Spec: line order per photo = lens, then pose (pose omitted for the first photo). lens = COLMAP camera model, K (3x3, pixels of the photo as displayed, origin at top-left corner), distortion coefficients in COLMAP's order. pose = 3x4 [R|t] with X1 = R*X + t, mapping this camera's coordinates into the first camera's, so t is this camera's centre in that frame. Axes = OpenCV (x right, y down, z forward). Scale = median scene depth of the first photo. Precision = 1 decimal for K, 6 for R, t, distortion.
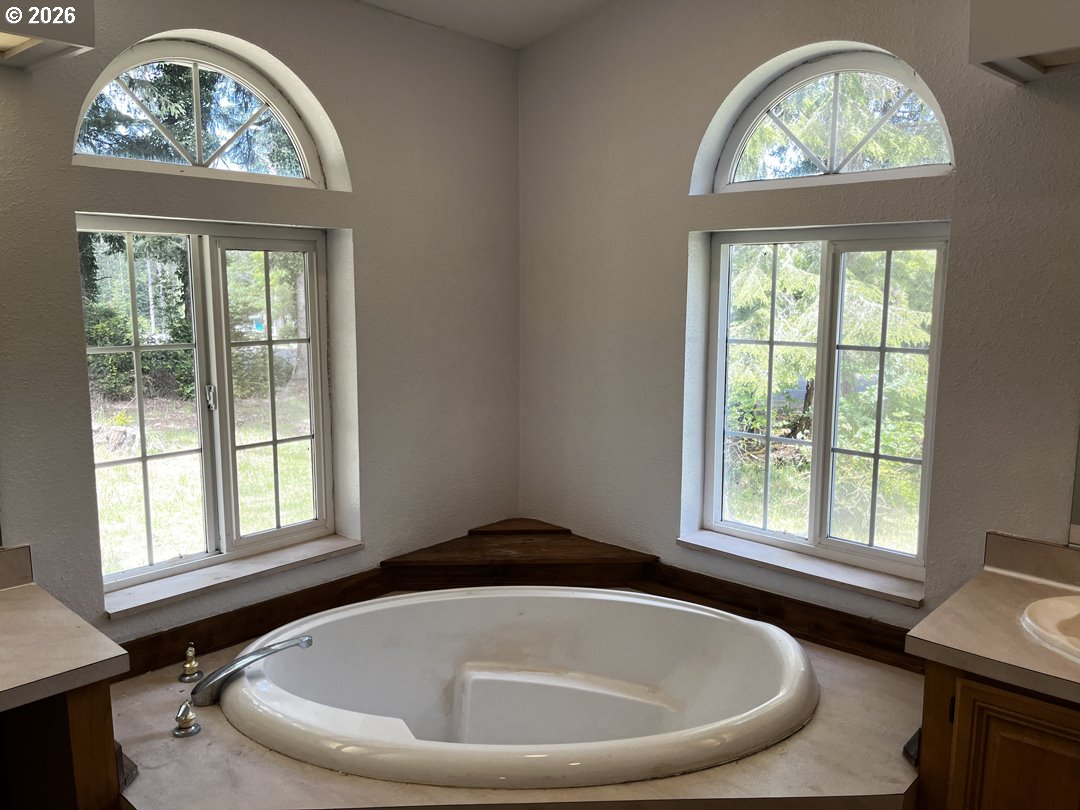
lens RADIAL K [[812.6, 0, 550.2], [0, 812.6, 401.6], [0, 0, 1]] dist [0.087507, -0.118962]
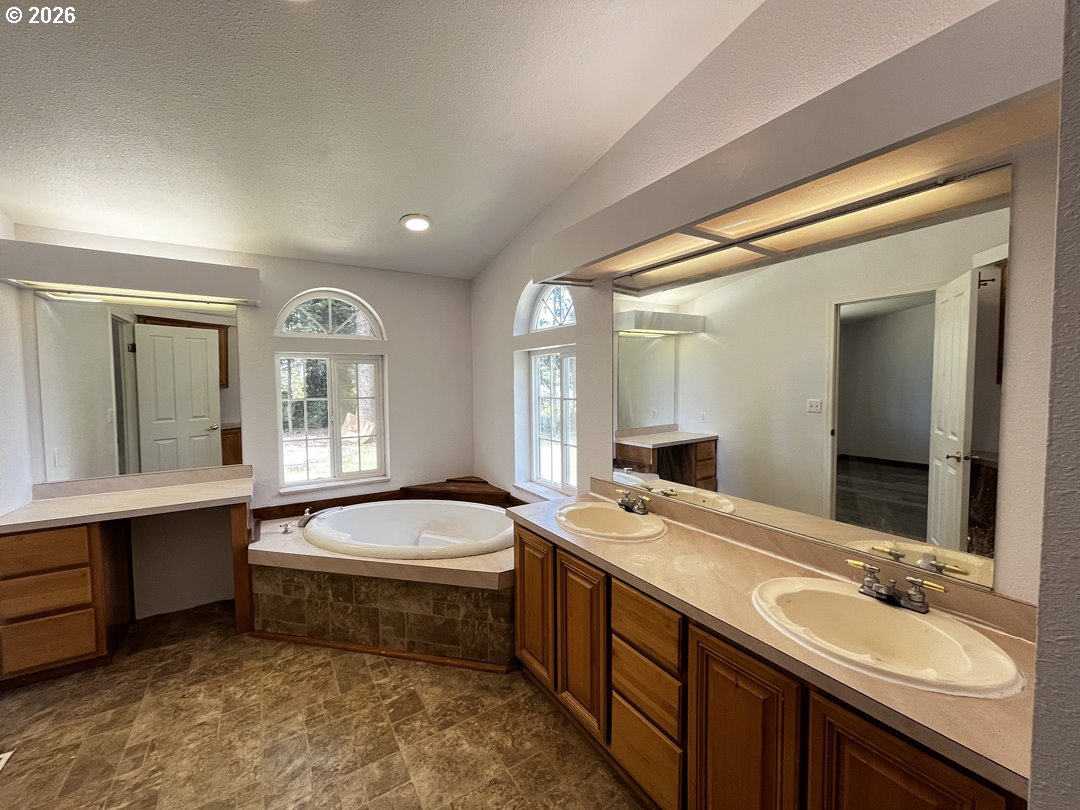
lens RADIAL K [[433.8, 0, 540.0], [0, 433.8, 405.0], [0, 0, 1]] dist [-0.000595, -0.000027]
pose [[0.963815, -0.001341, -0.266570, 0.569502], [-0.021525, 0.996330, -0.082839, 0.048921], [0.265703, 0.085580, 0.960249, -0.167562]]
